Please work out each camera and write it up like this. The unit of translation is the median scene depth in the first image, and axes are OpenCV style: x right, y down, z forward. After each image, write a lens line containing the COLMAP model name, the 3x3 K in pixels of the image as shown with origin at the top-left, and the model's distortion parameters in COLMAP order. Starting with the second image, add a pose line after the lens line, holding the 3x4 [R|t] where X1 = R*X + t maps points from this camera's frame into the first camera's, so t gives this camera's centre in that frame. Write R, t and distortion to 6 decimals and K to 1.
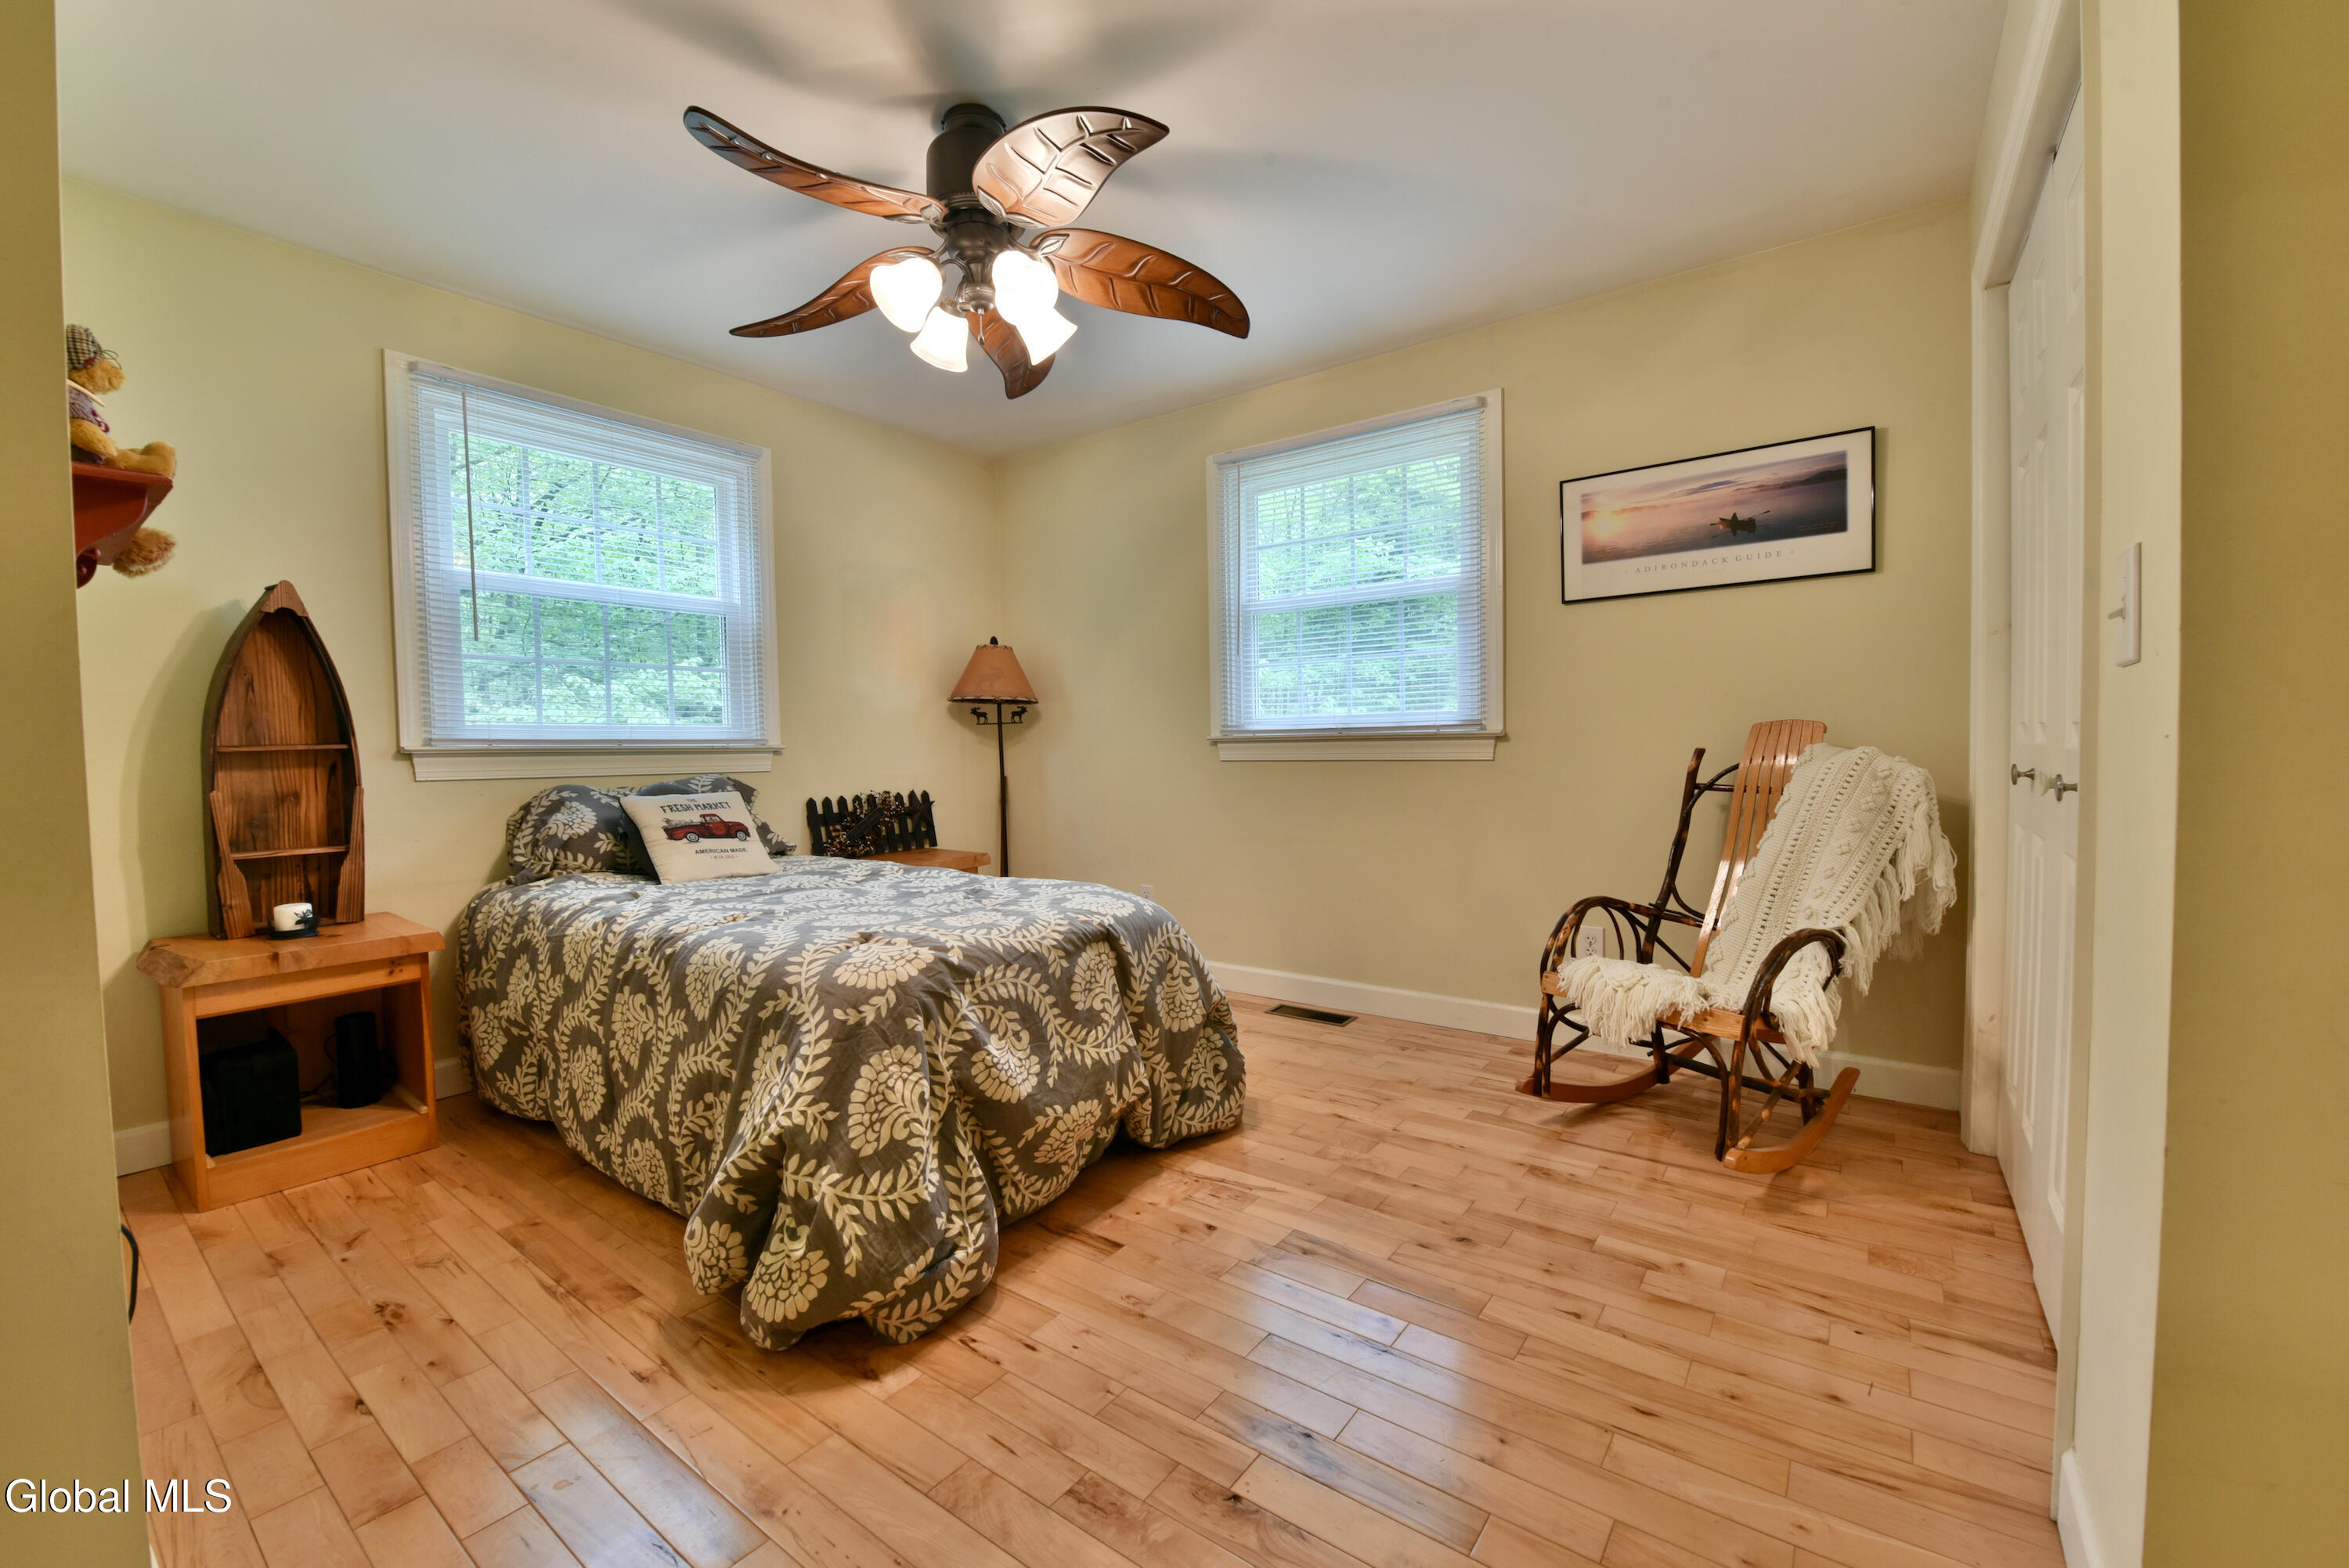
lens RADIAL K [[953.2, 0, 1153.1], [0, 953.2, 789.6], [0, 0, 1]] dist [-0.017536, -0.003831]
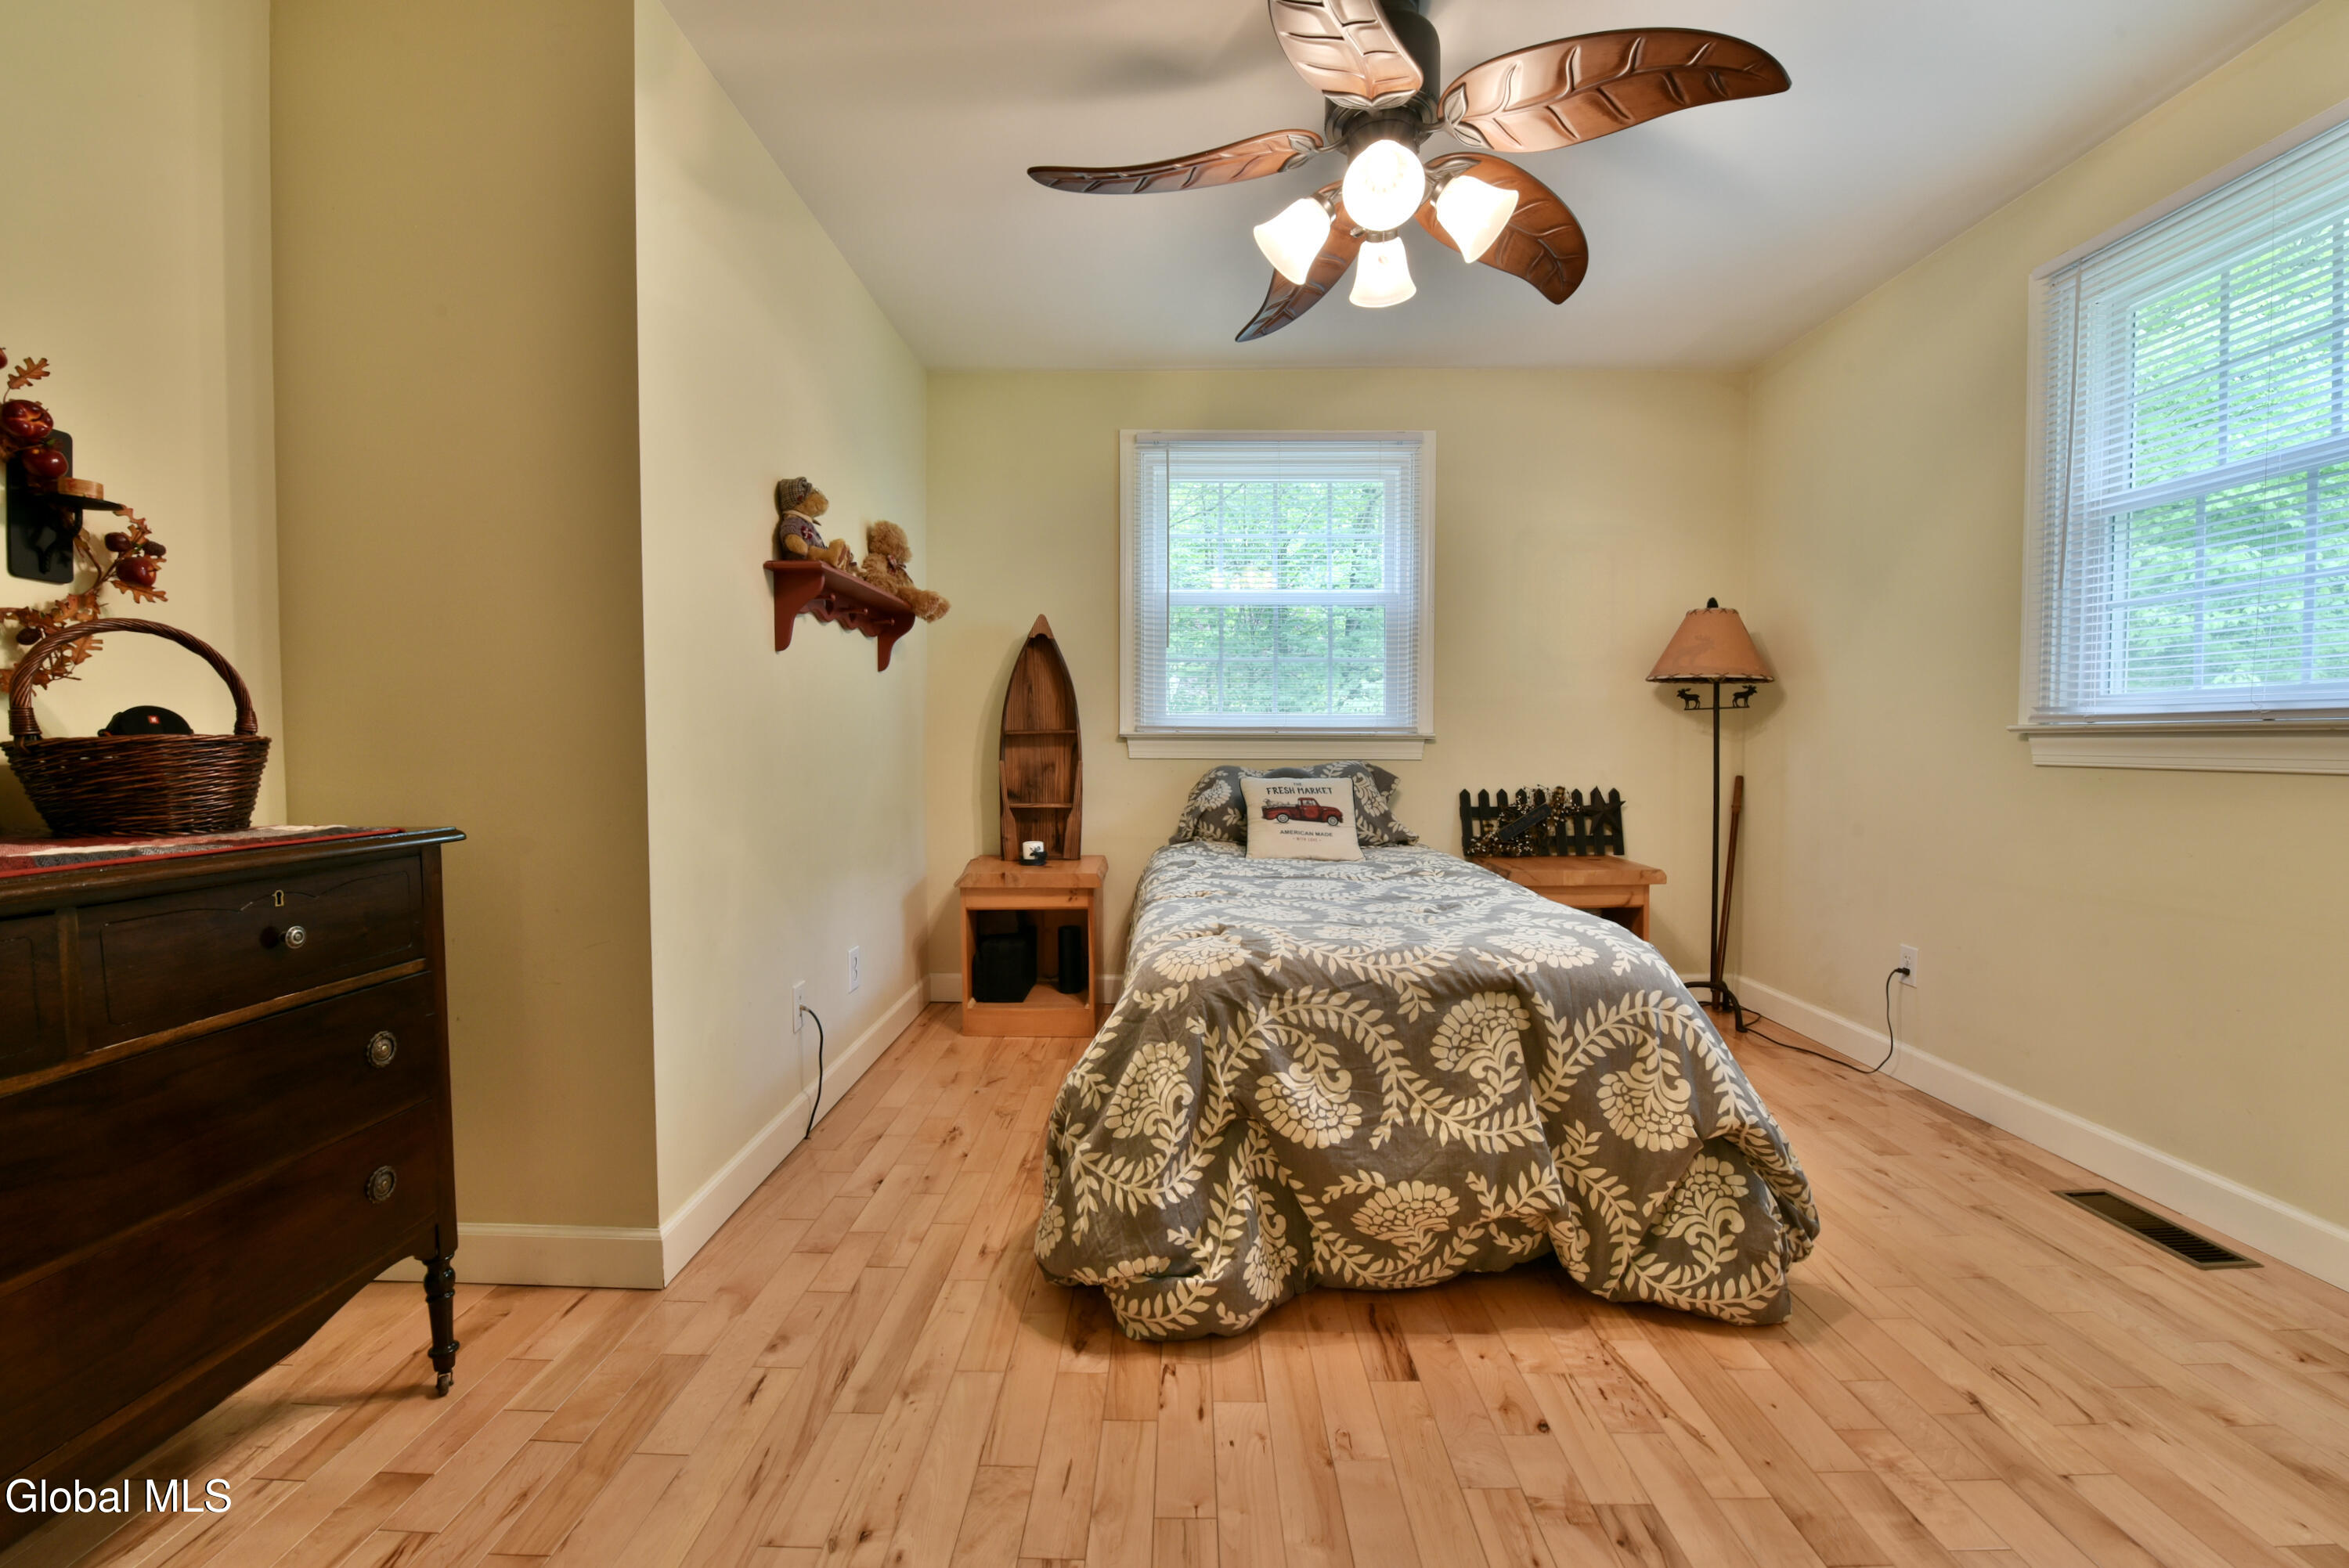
lens RADIAL K [[953.2, 0, 1153.1], [0, 953.2, 789.6], [0, 0, 1]] dist [-0.017536, -0.003831]
pose [[0.582896, 0.055025, -0.810681, 0.401702], [-0.044903, 0.998361, 0.035478, -0.018392], [0.811305, 0.015722, 0.584412, 0.330533]]
